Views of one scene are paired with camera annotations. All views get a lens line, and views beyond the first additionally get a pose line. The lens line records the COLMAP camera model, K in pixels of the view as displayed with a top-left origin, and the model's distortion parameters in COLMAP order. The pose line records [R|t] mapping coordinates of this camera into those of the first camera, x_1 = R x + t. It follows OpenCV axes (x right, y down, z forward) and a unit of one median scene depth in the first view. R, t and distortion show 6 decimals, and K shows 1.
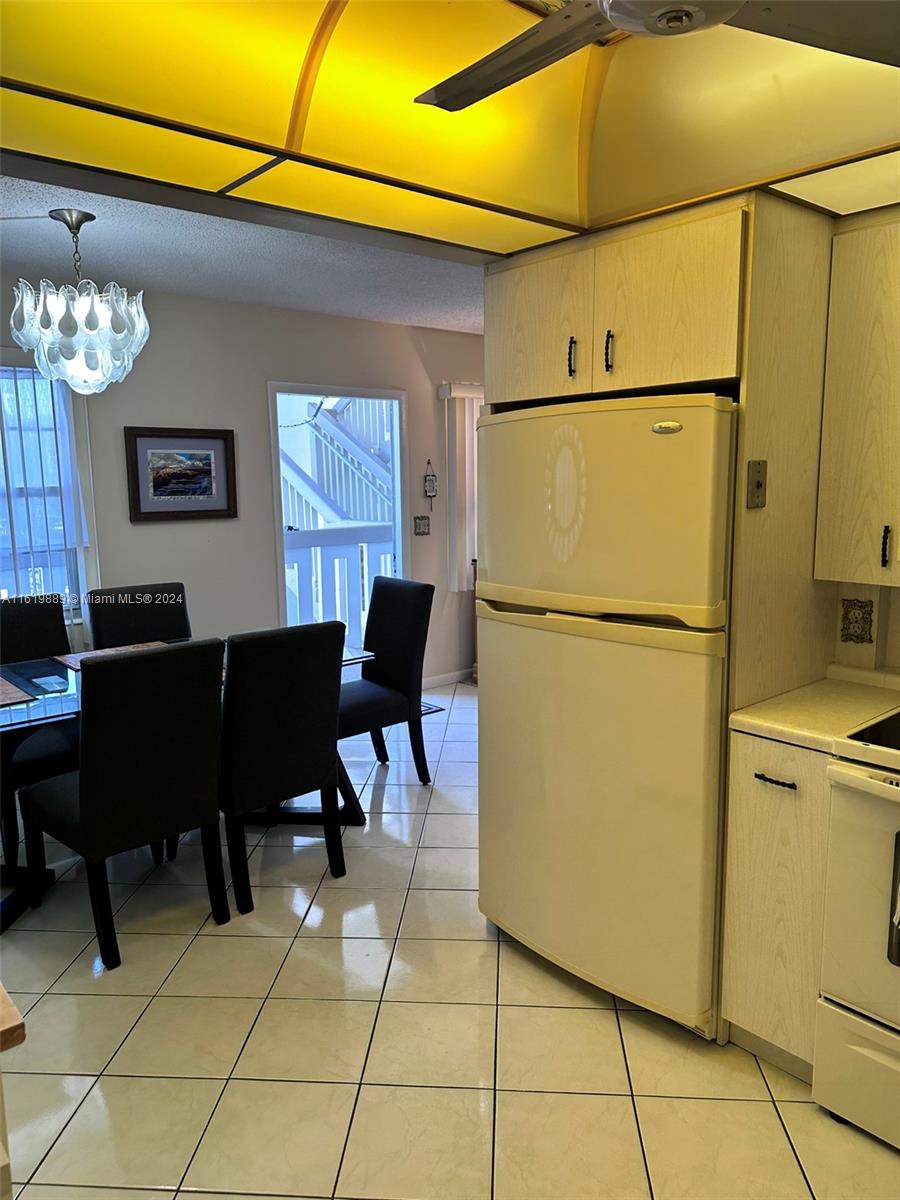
lens RADIAL K [[845.2, 0, 437.4], [0, 845.2, 601.5], [0, 0, 1]] dist [0.054735, -0.069250]
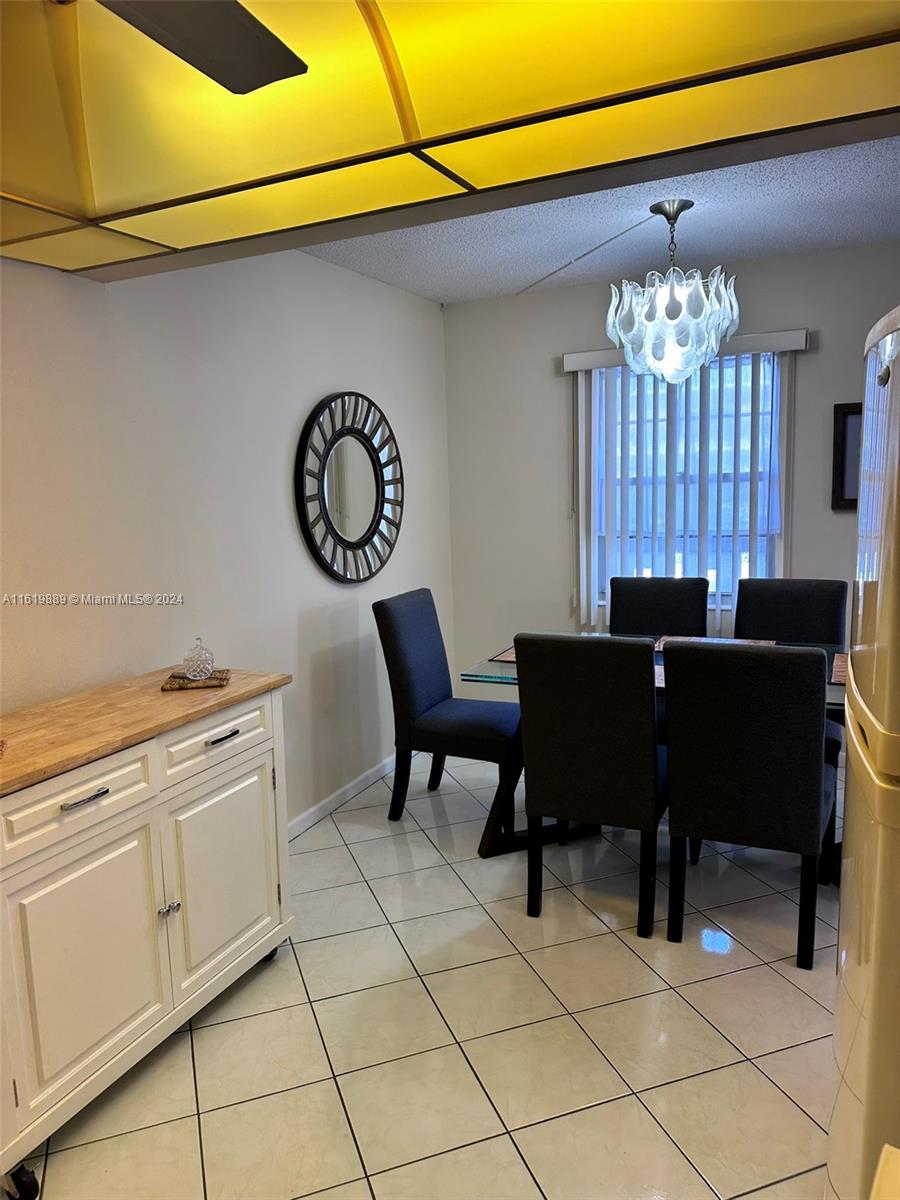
lens RADIAL K [[845.2, 0, 445.3], [0, 845.2, 604.8], [0, 0, 1]] dist [0.054735, -0.069250]
pose [[0.400559, 0.131922, -0.906724, 0.460199], [-0.104661, 0.989692, 0.097758, -0.057065], [0.910274, 0.055741, 0.410237, 0.379386]]
